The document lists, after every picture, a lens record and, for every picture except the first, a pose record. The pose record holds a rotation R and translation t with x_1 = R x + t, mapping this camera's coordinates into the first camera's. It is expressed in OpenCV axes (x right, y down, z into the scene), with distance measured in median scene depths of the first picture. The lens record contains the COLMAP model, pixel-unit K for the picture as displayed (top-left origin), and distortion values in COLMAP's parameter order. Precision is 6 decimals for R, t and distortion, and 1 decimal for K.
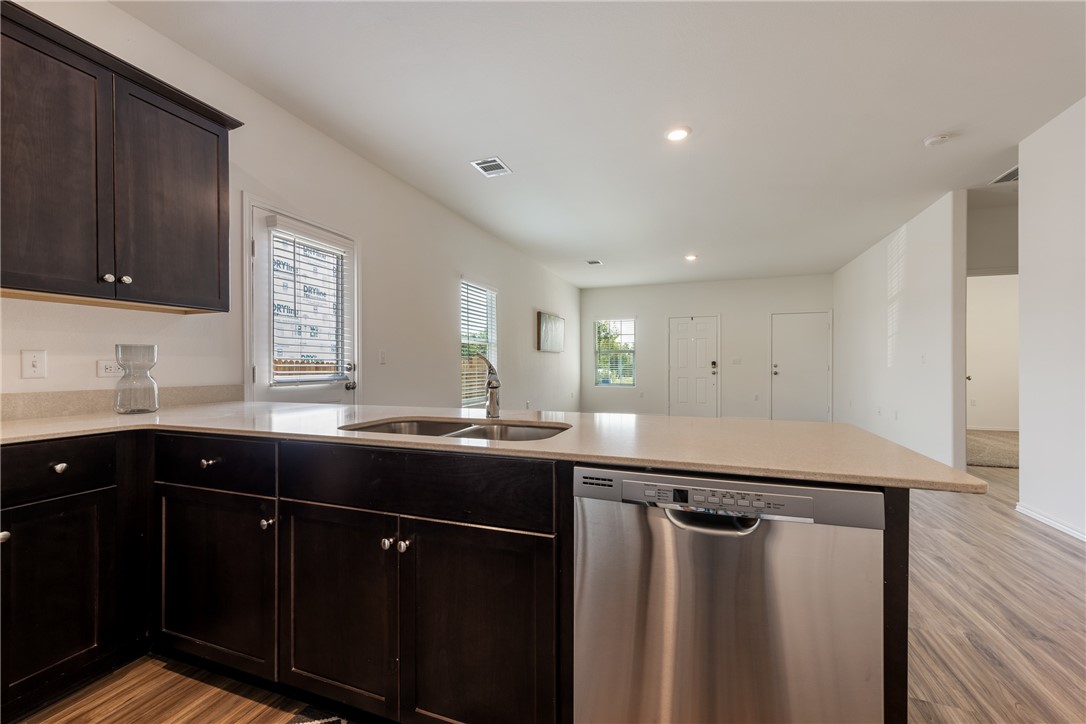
lens RADIAL K [[438.7, 0, 541.9], [0, 438.7, 366.6], [0, 0, 1]] dist [0.011639, -0.000126]
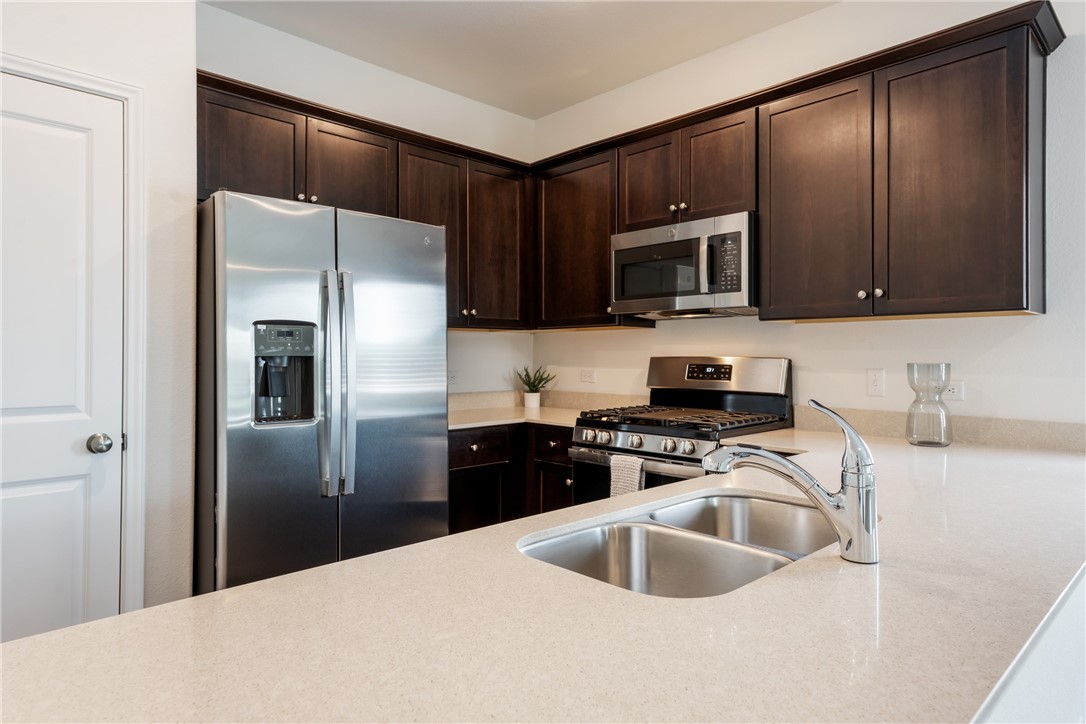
lens RADIAL K [[647.6, 0, 563.9], [0, 647.6, 354.6], [0, 0, 1]] dist [0.025293, -0.000501]
pose [[-0.423009, -0.002791, -0.906121, 0.362955], [-0.009206, 0.999957, 0.001218, -0.045031], [0.906079, 0.008857, -0.423016, 0.671101]]
